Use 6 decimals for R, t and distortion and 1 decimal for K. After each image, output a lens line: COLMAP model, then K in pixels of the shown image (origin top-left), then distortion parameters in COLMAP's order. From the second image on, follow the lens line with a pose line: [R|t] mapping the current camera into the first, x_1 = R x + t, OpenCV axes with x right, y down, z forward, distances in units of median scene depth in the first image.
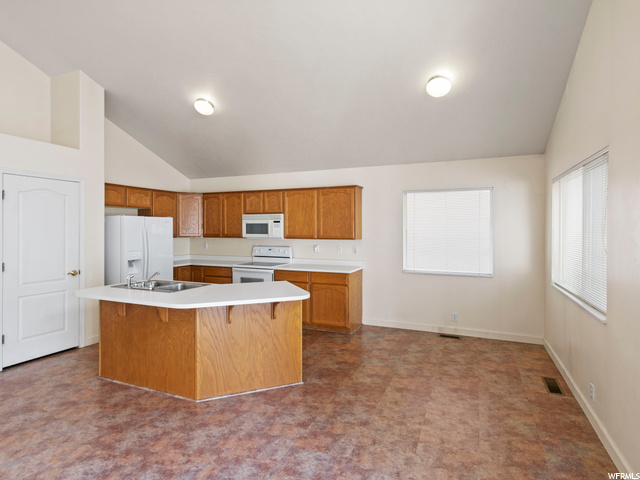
lens RADIAL K [[342.6, 0, 320.5], [0, 342.6, 231.5], [0, 0, 1]] dist [0.001803, -0.000060]
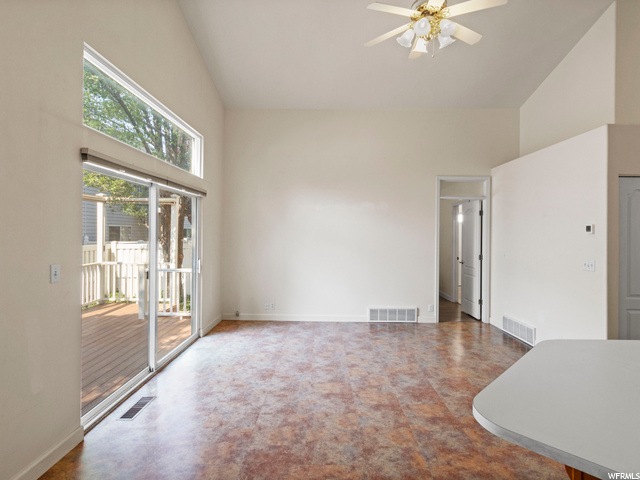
lens RADIAL K [[342.6, 0, 320.5], [0, 342.6, 231.5], [0, 0, 1]] dist [0.001803, -0.000060]
pose [[-0.919431, -0.015057, -0.392964, 0.315021], [-0.015592, 0.999877, -0.001831, -0.001363], [0.392943, 0.004444, -0.919552, 1.535211]]
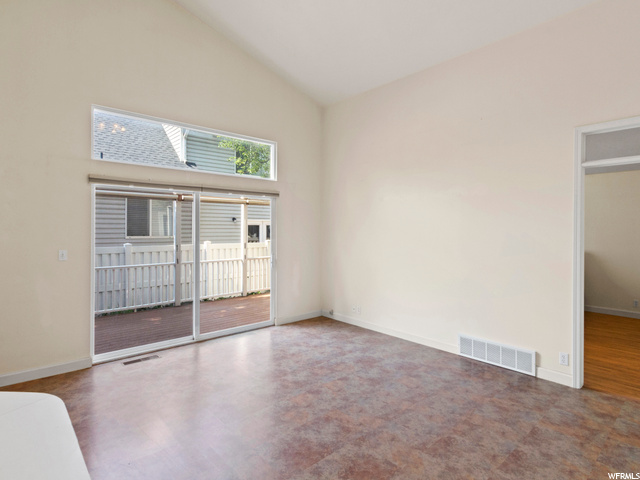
lens RADIAL K [[342.6, 0, 320.5], [0, 342.6, 231.5], [0, 0, 1]] dist [0.001803, -0.000060]
pose [[-0.910064, -0.008571, 0.414380, -0.926178], [-0.005748, 0.999951, 0.008059, -0.001421], [-0.414428, 0.004952, -0.910068, 1.316685]]
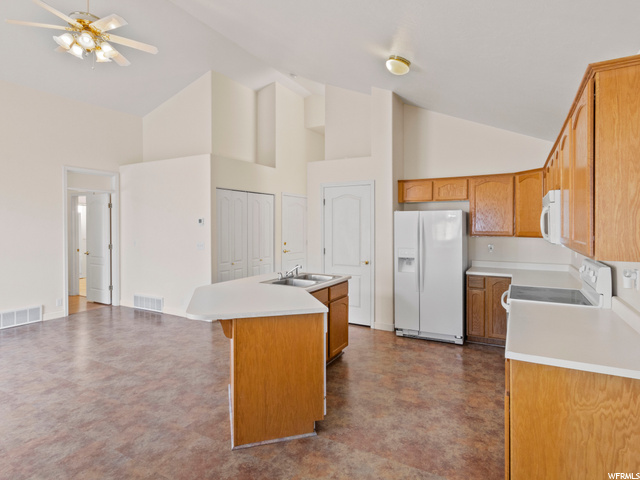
lens RADIAL K [[346.6, 0, 334.2], [0, 346.6, 229.3], [0, 0, 1]] dist [-0.002966, -0.001641]
pose [[-0.068990, 0.006709, -0.997595, 0.811898], [-0.005325, 0.999961, 0.007093, -0.002073], [0.997603, 0.005802, -0.068951, 1.637040]]
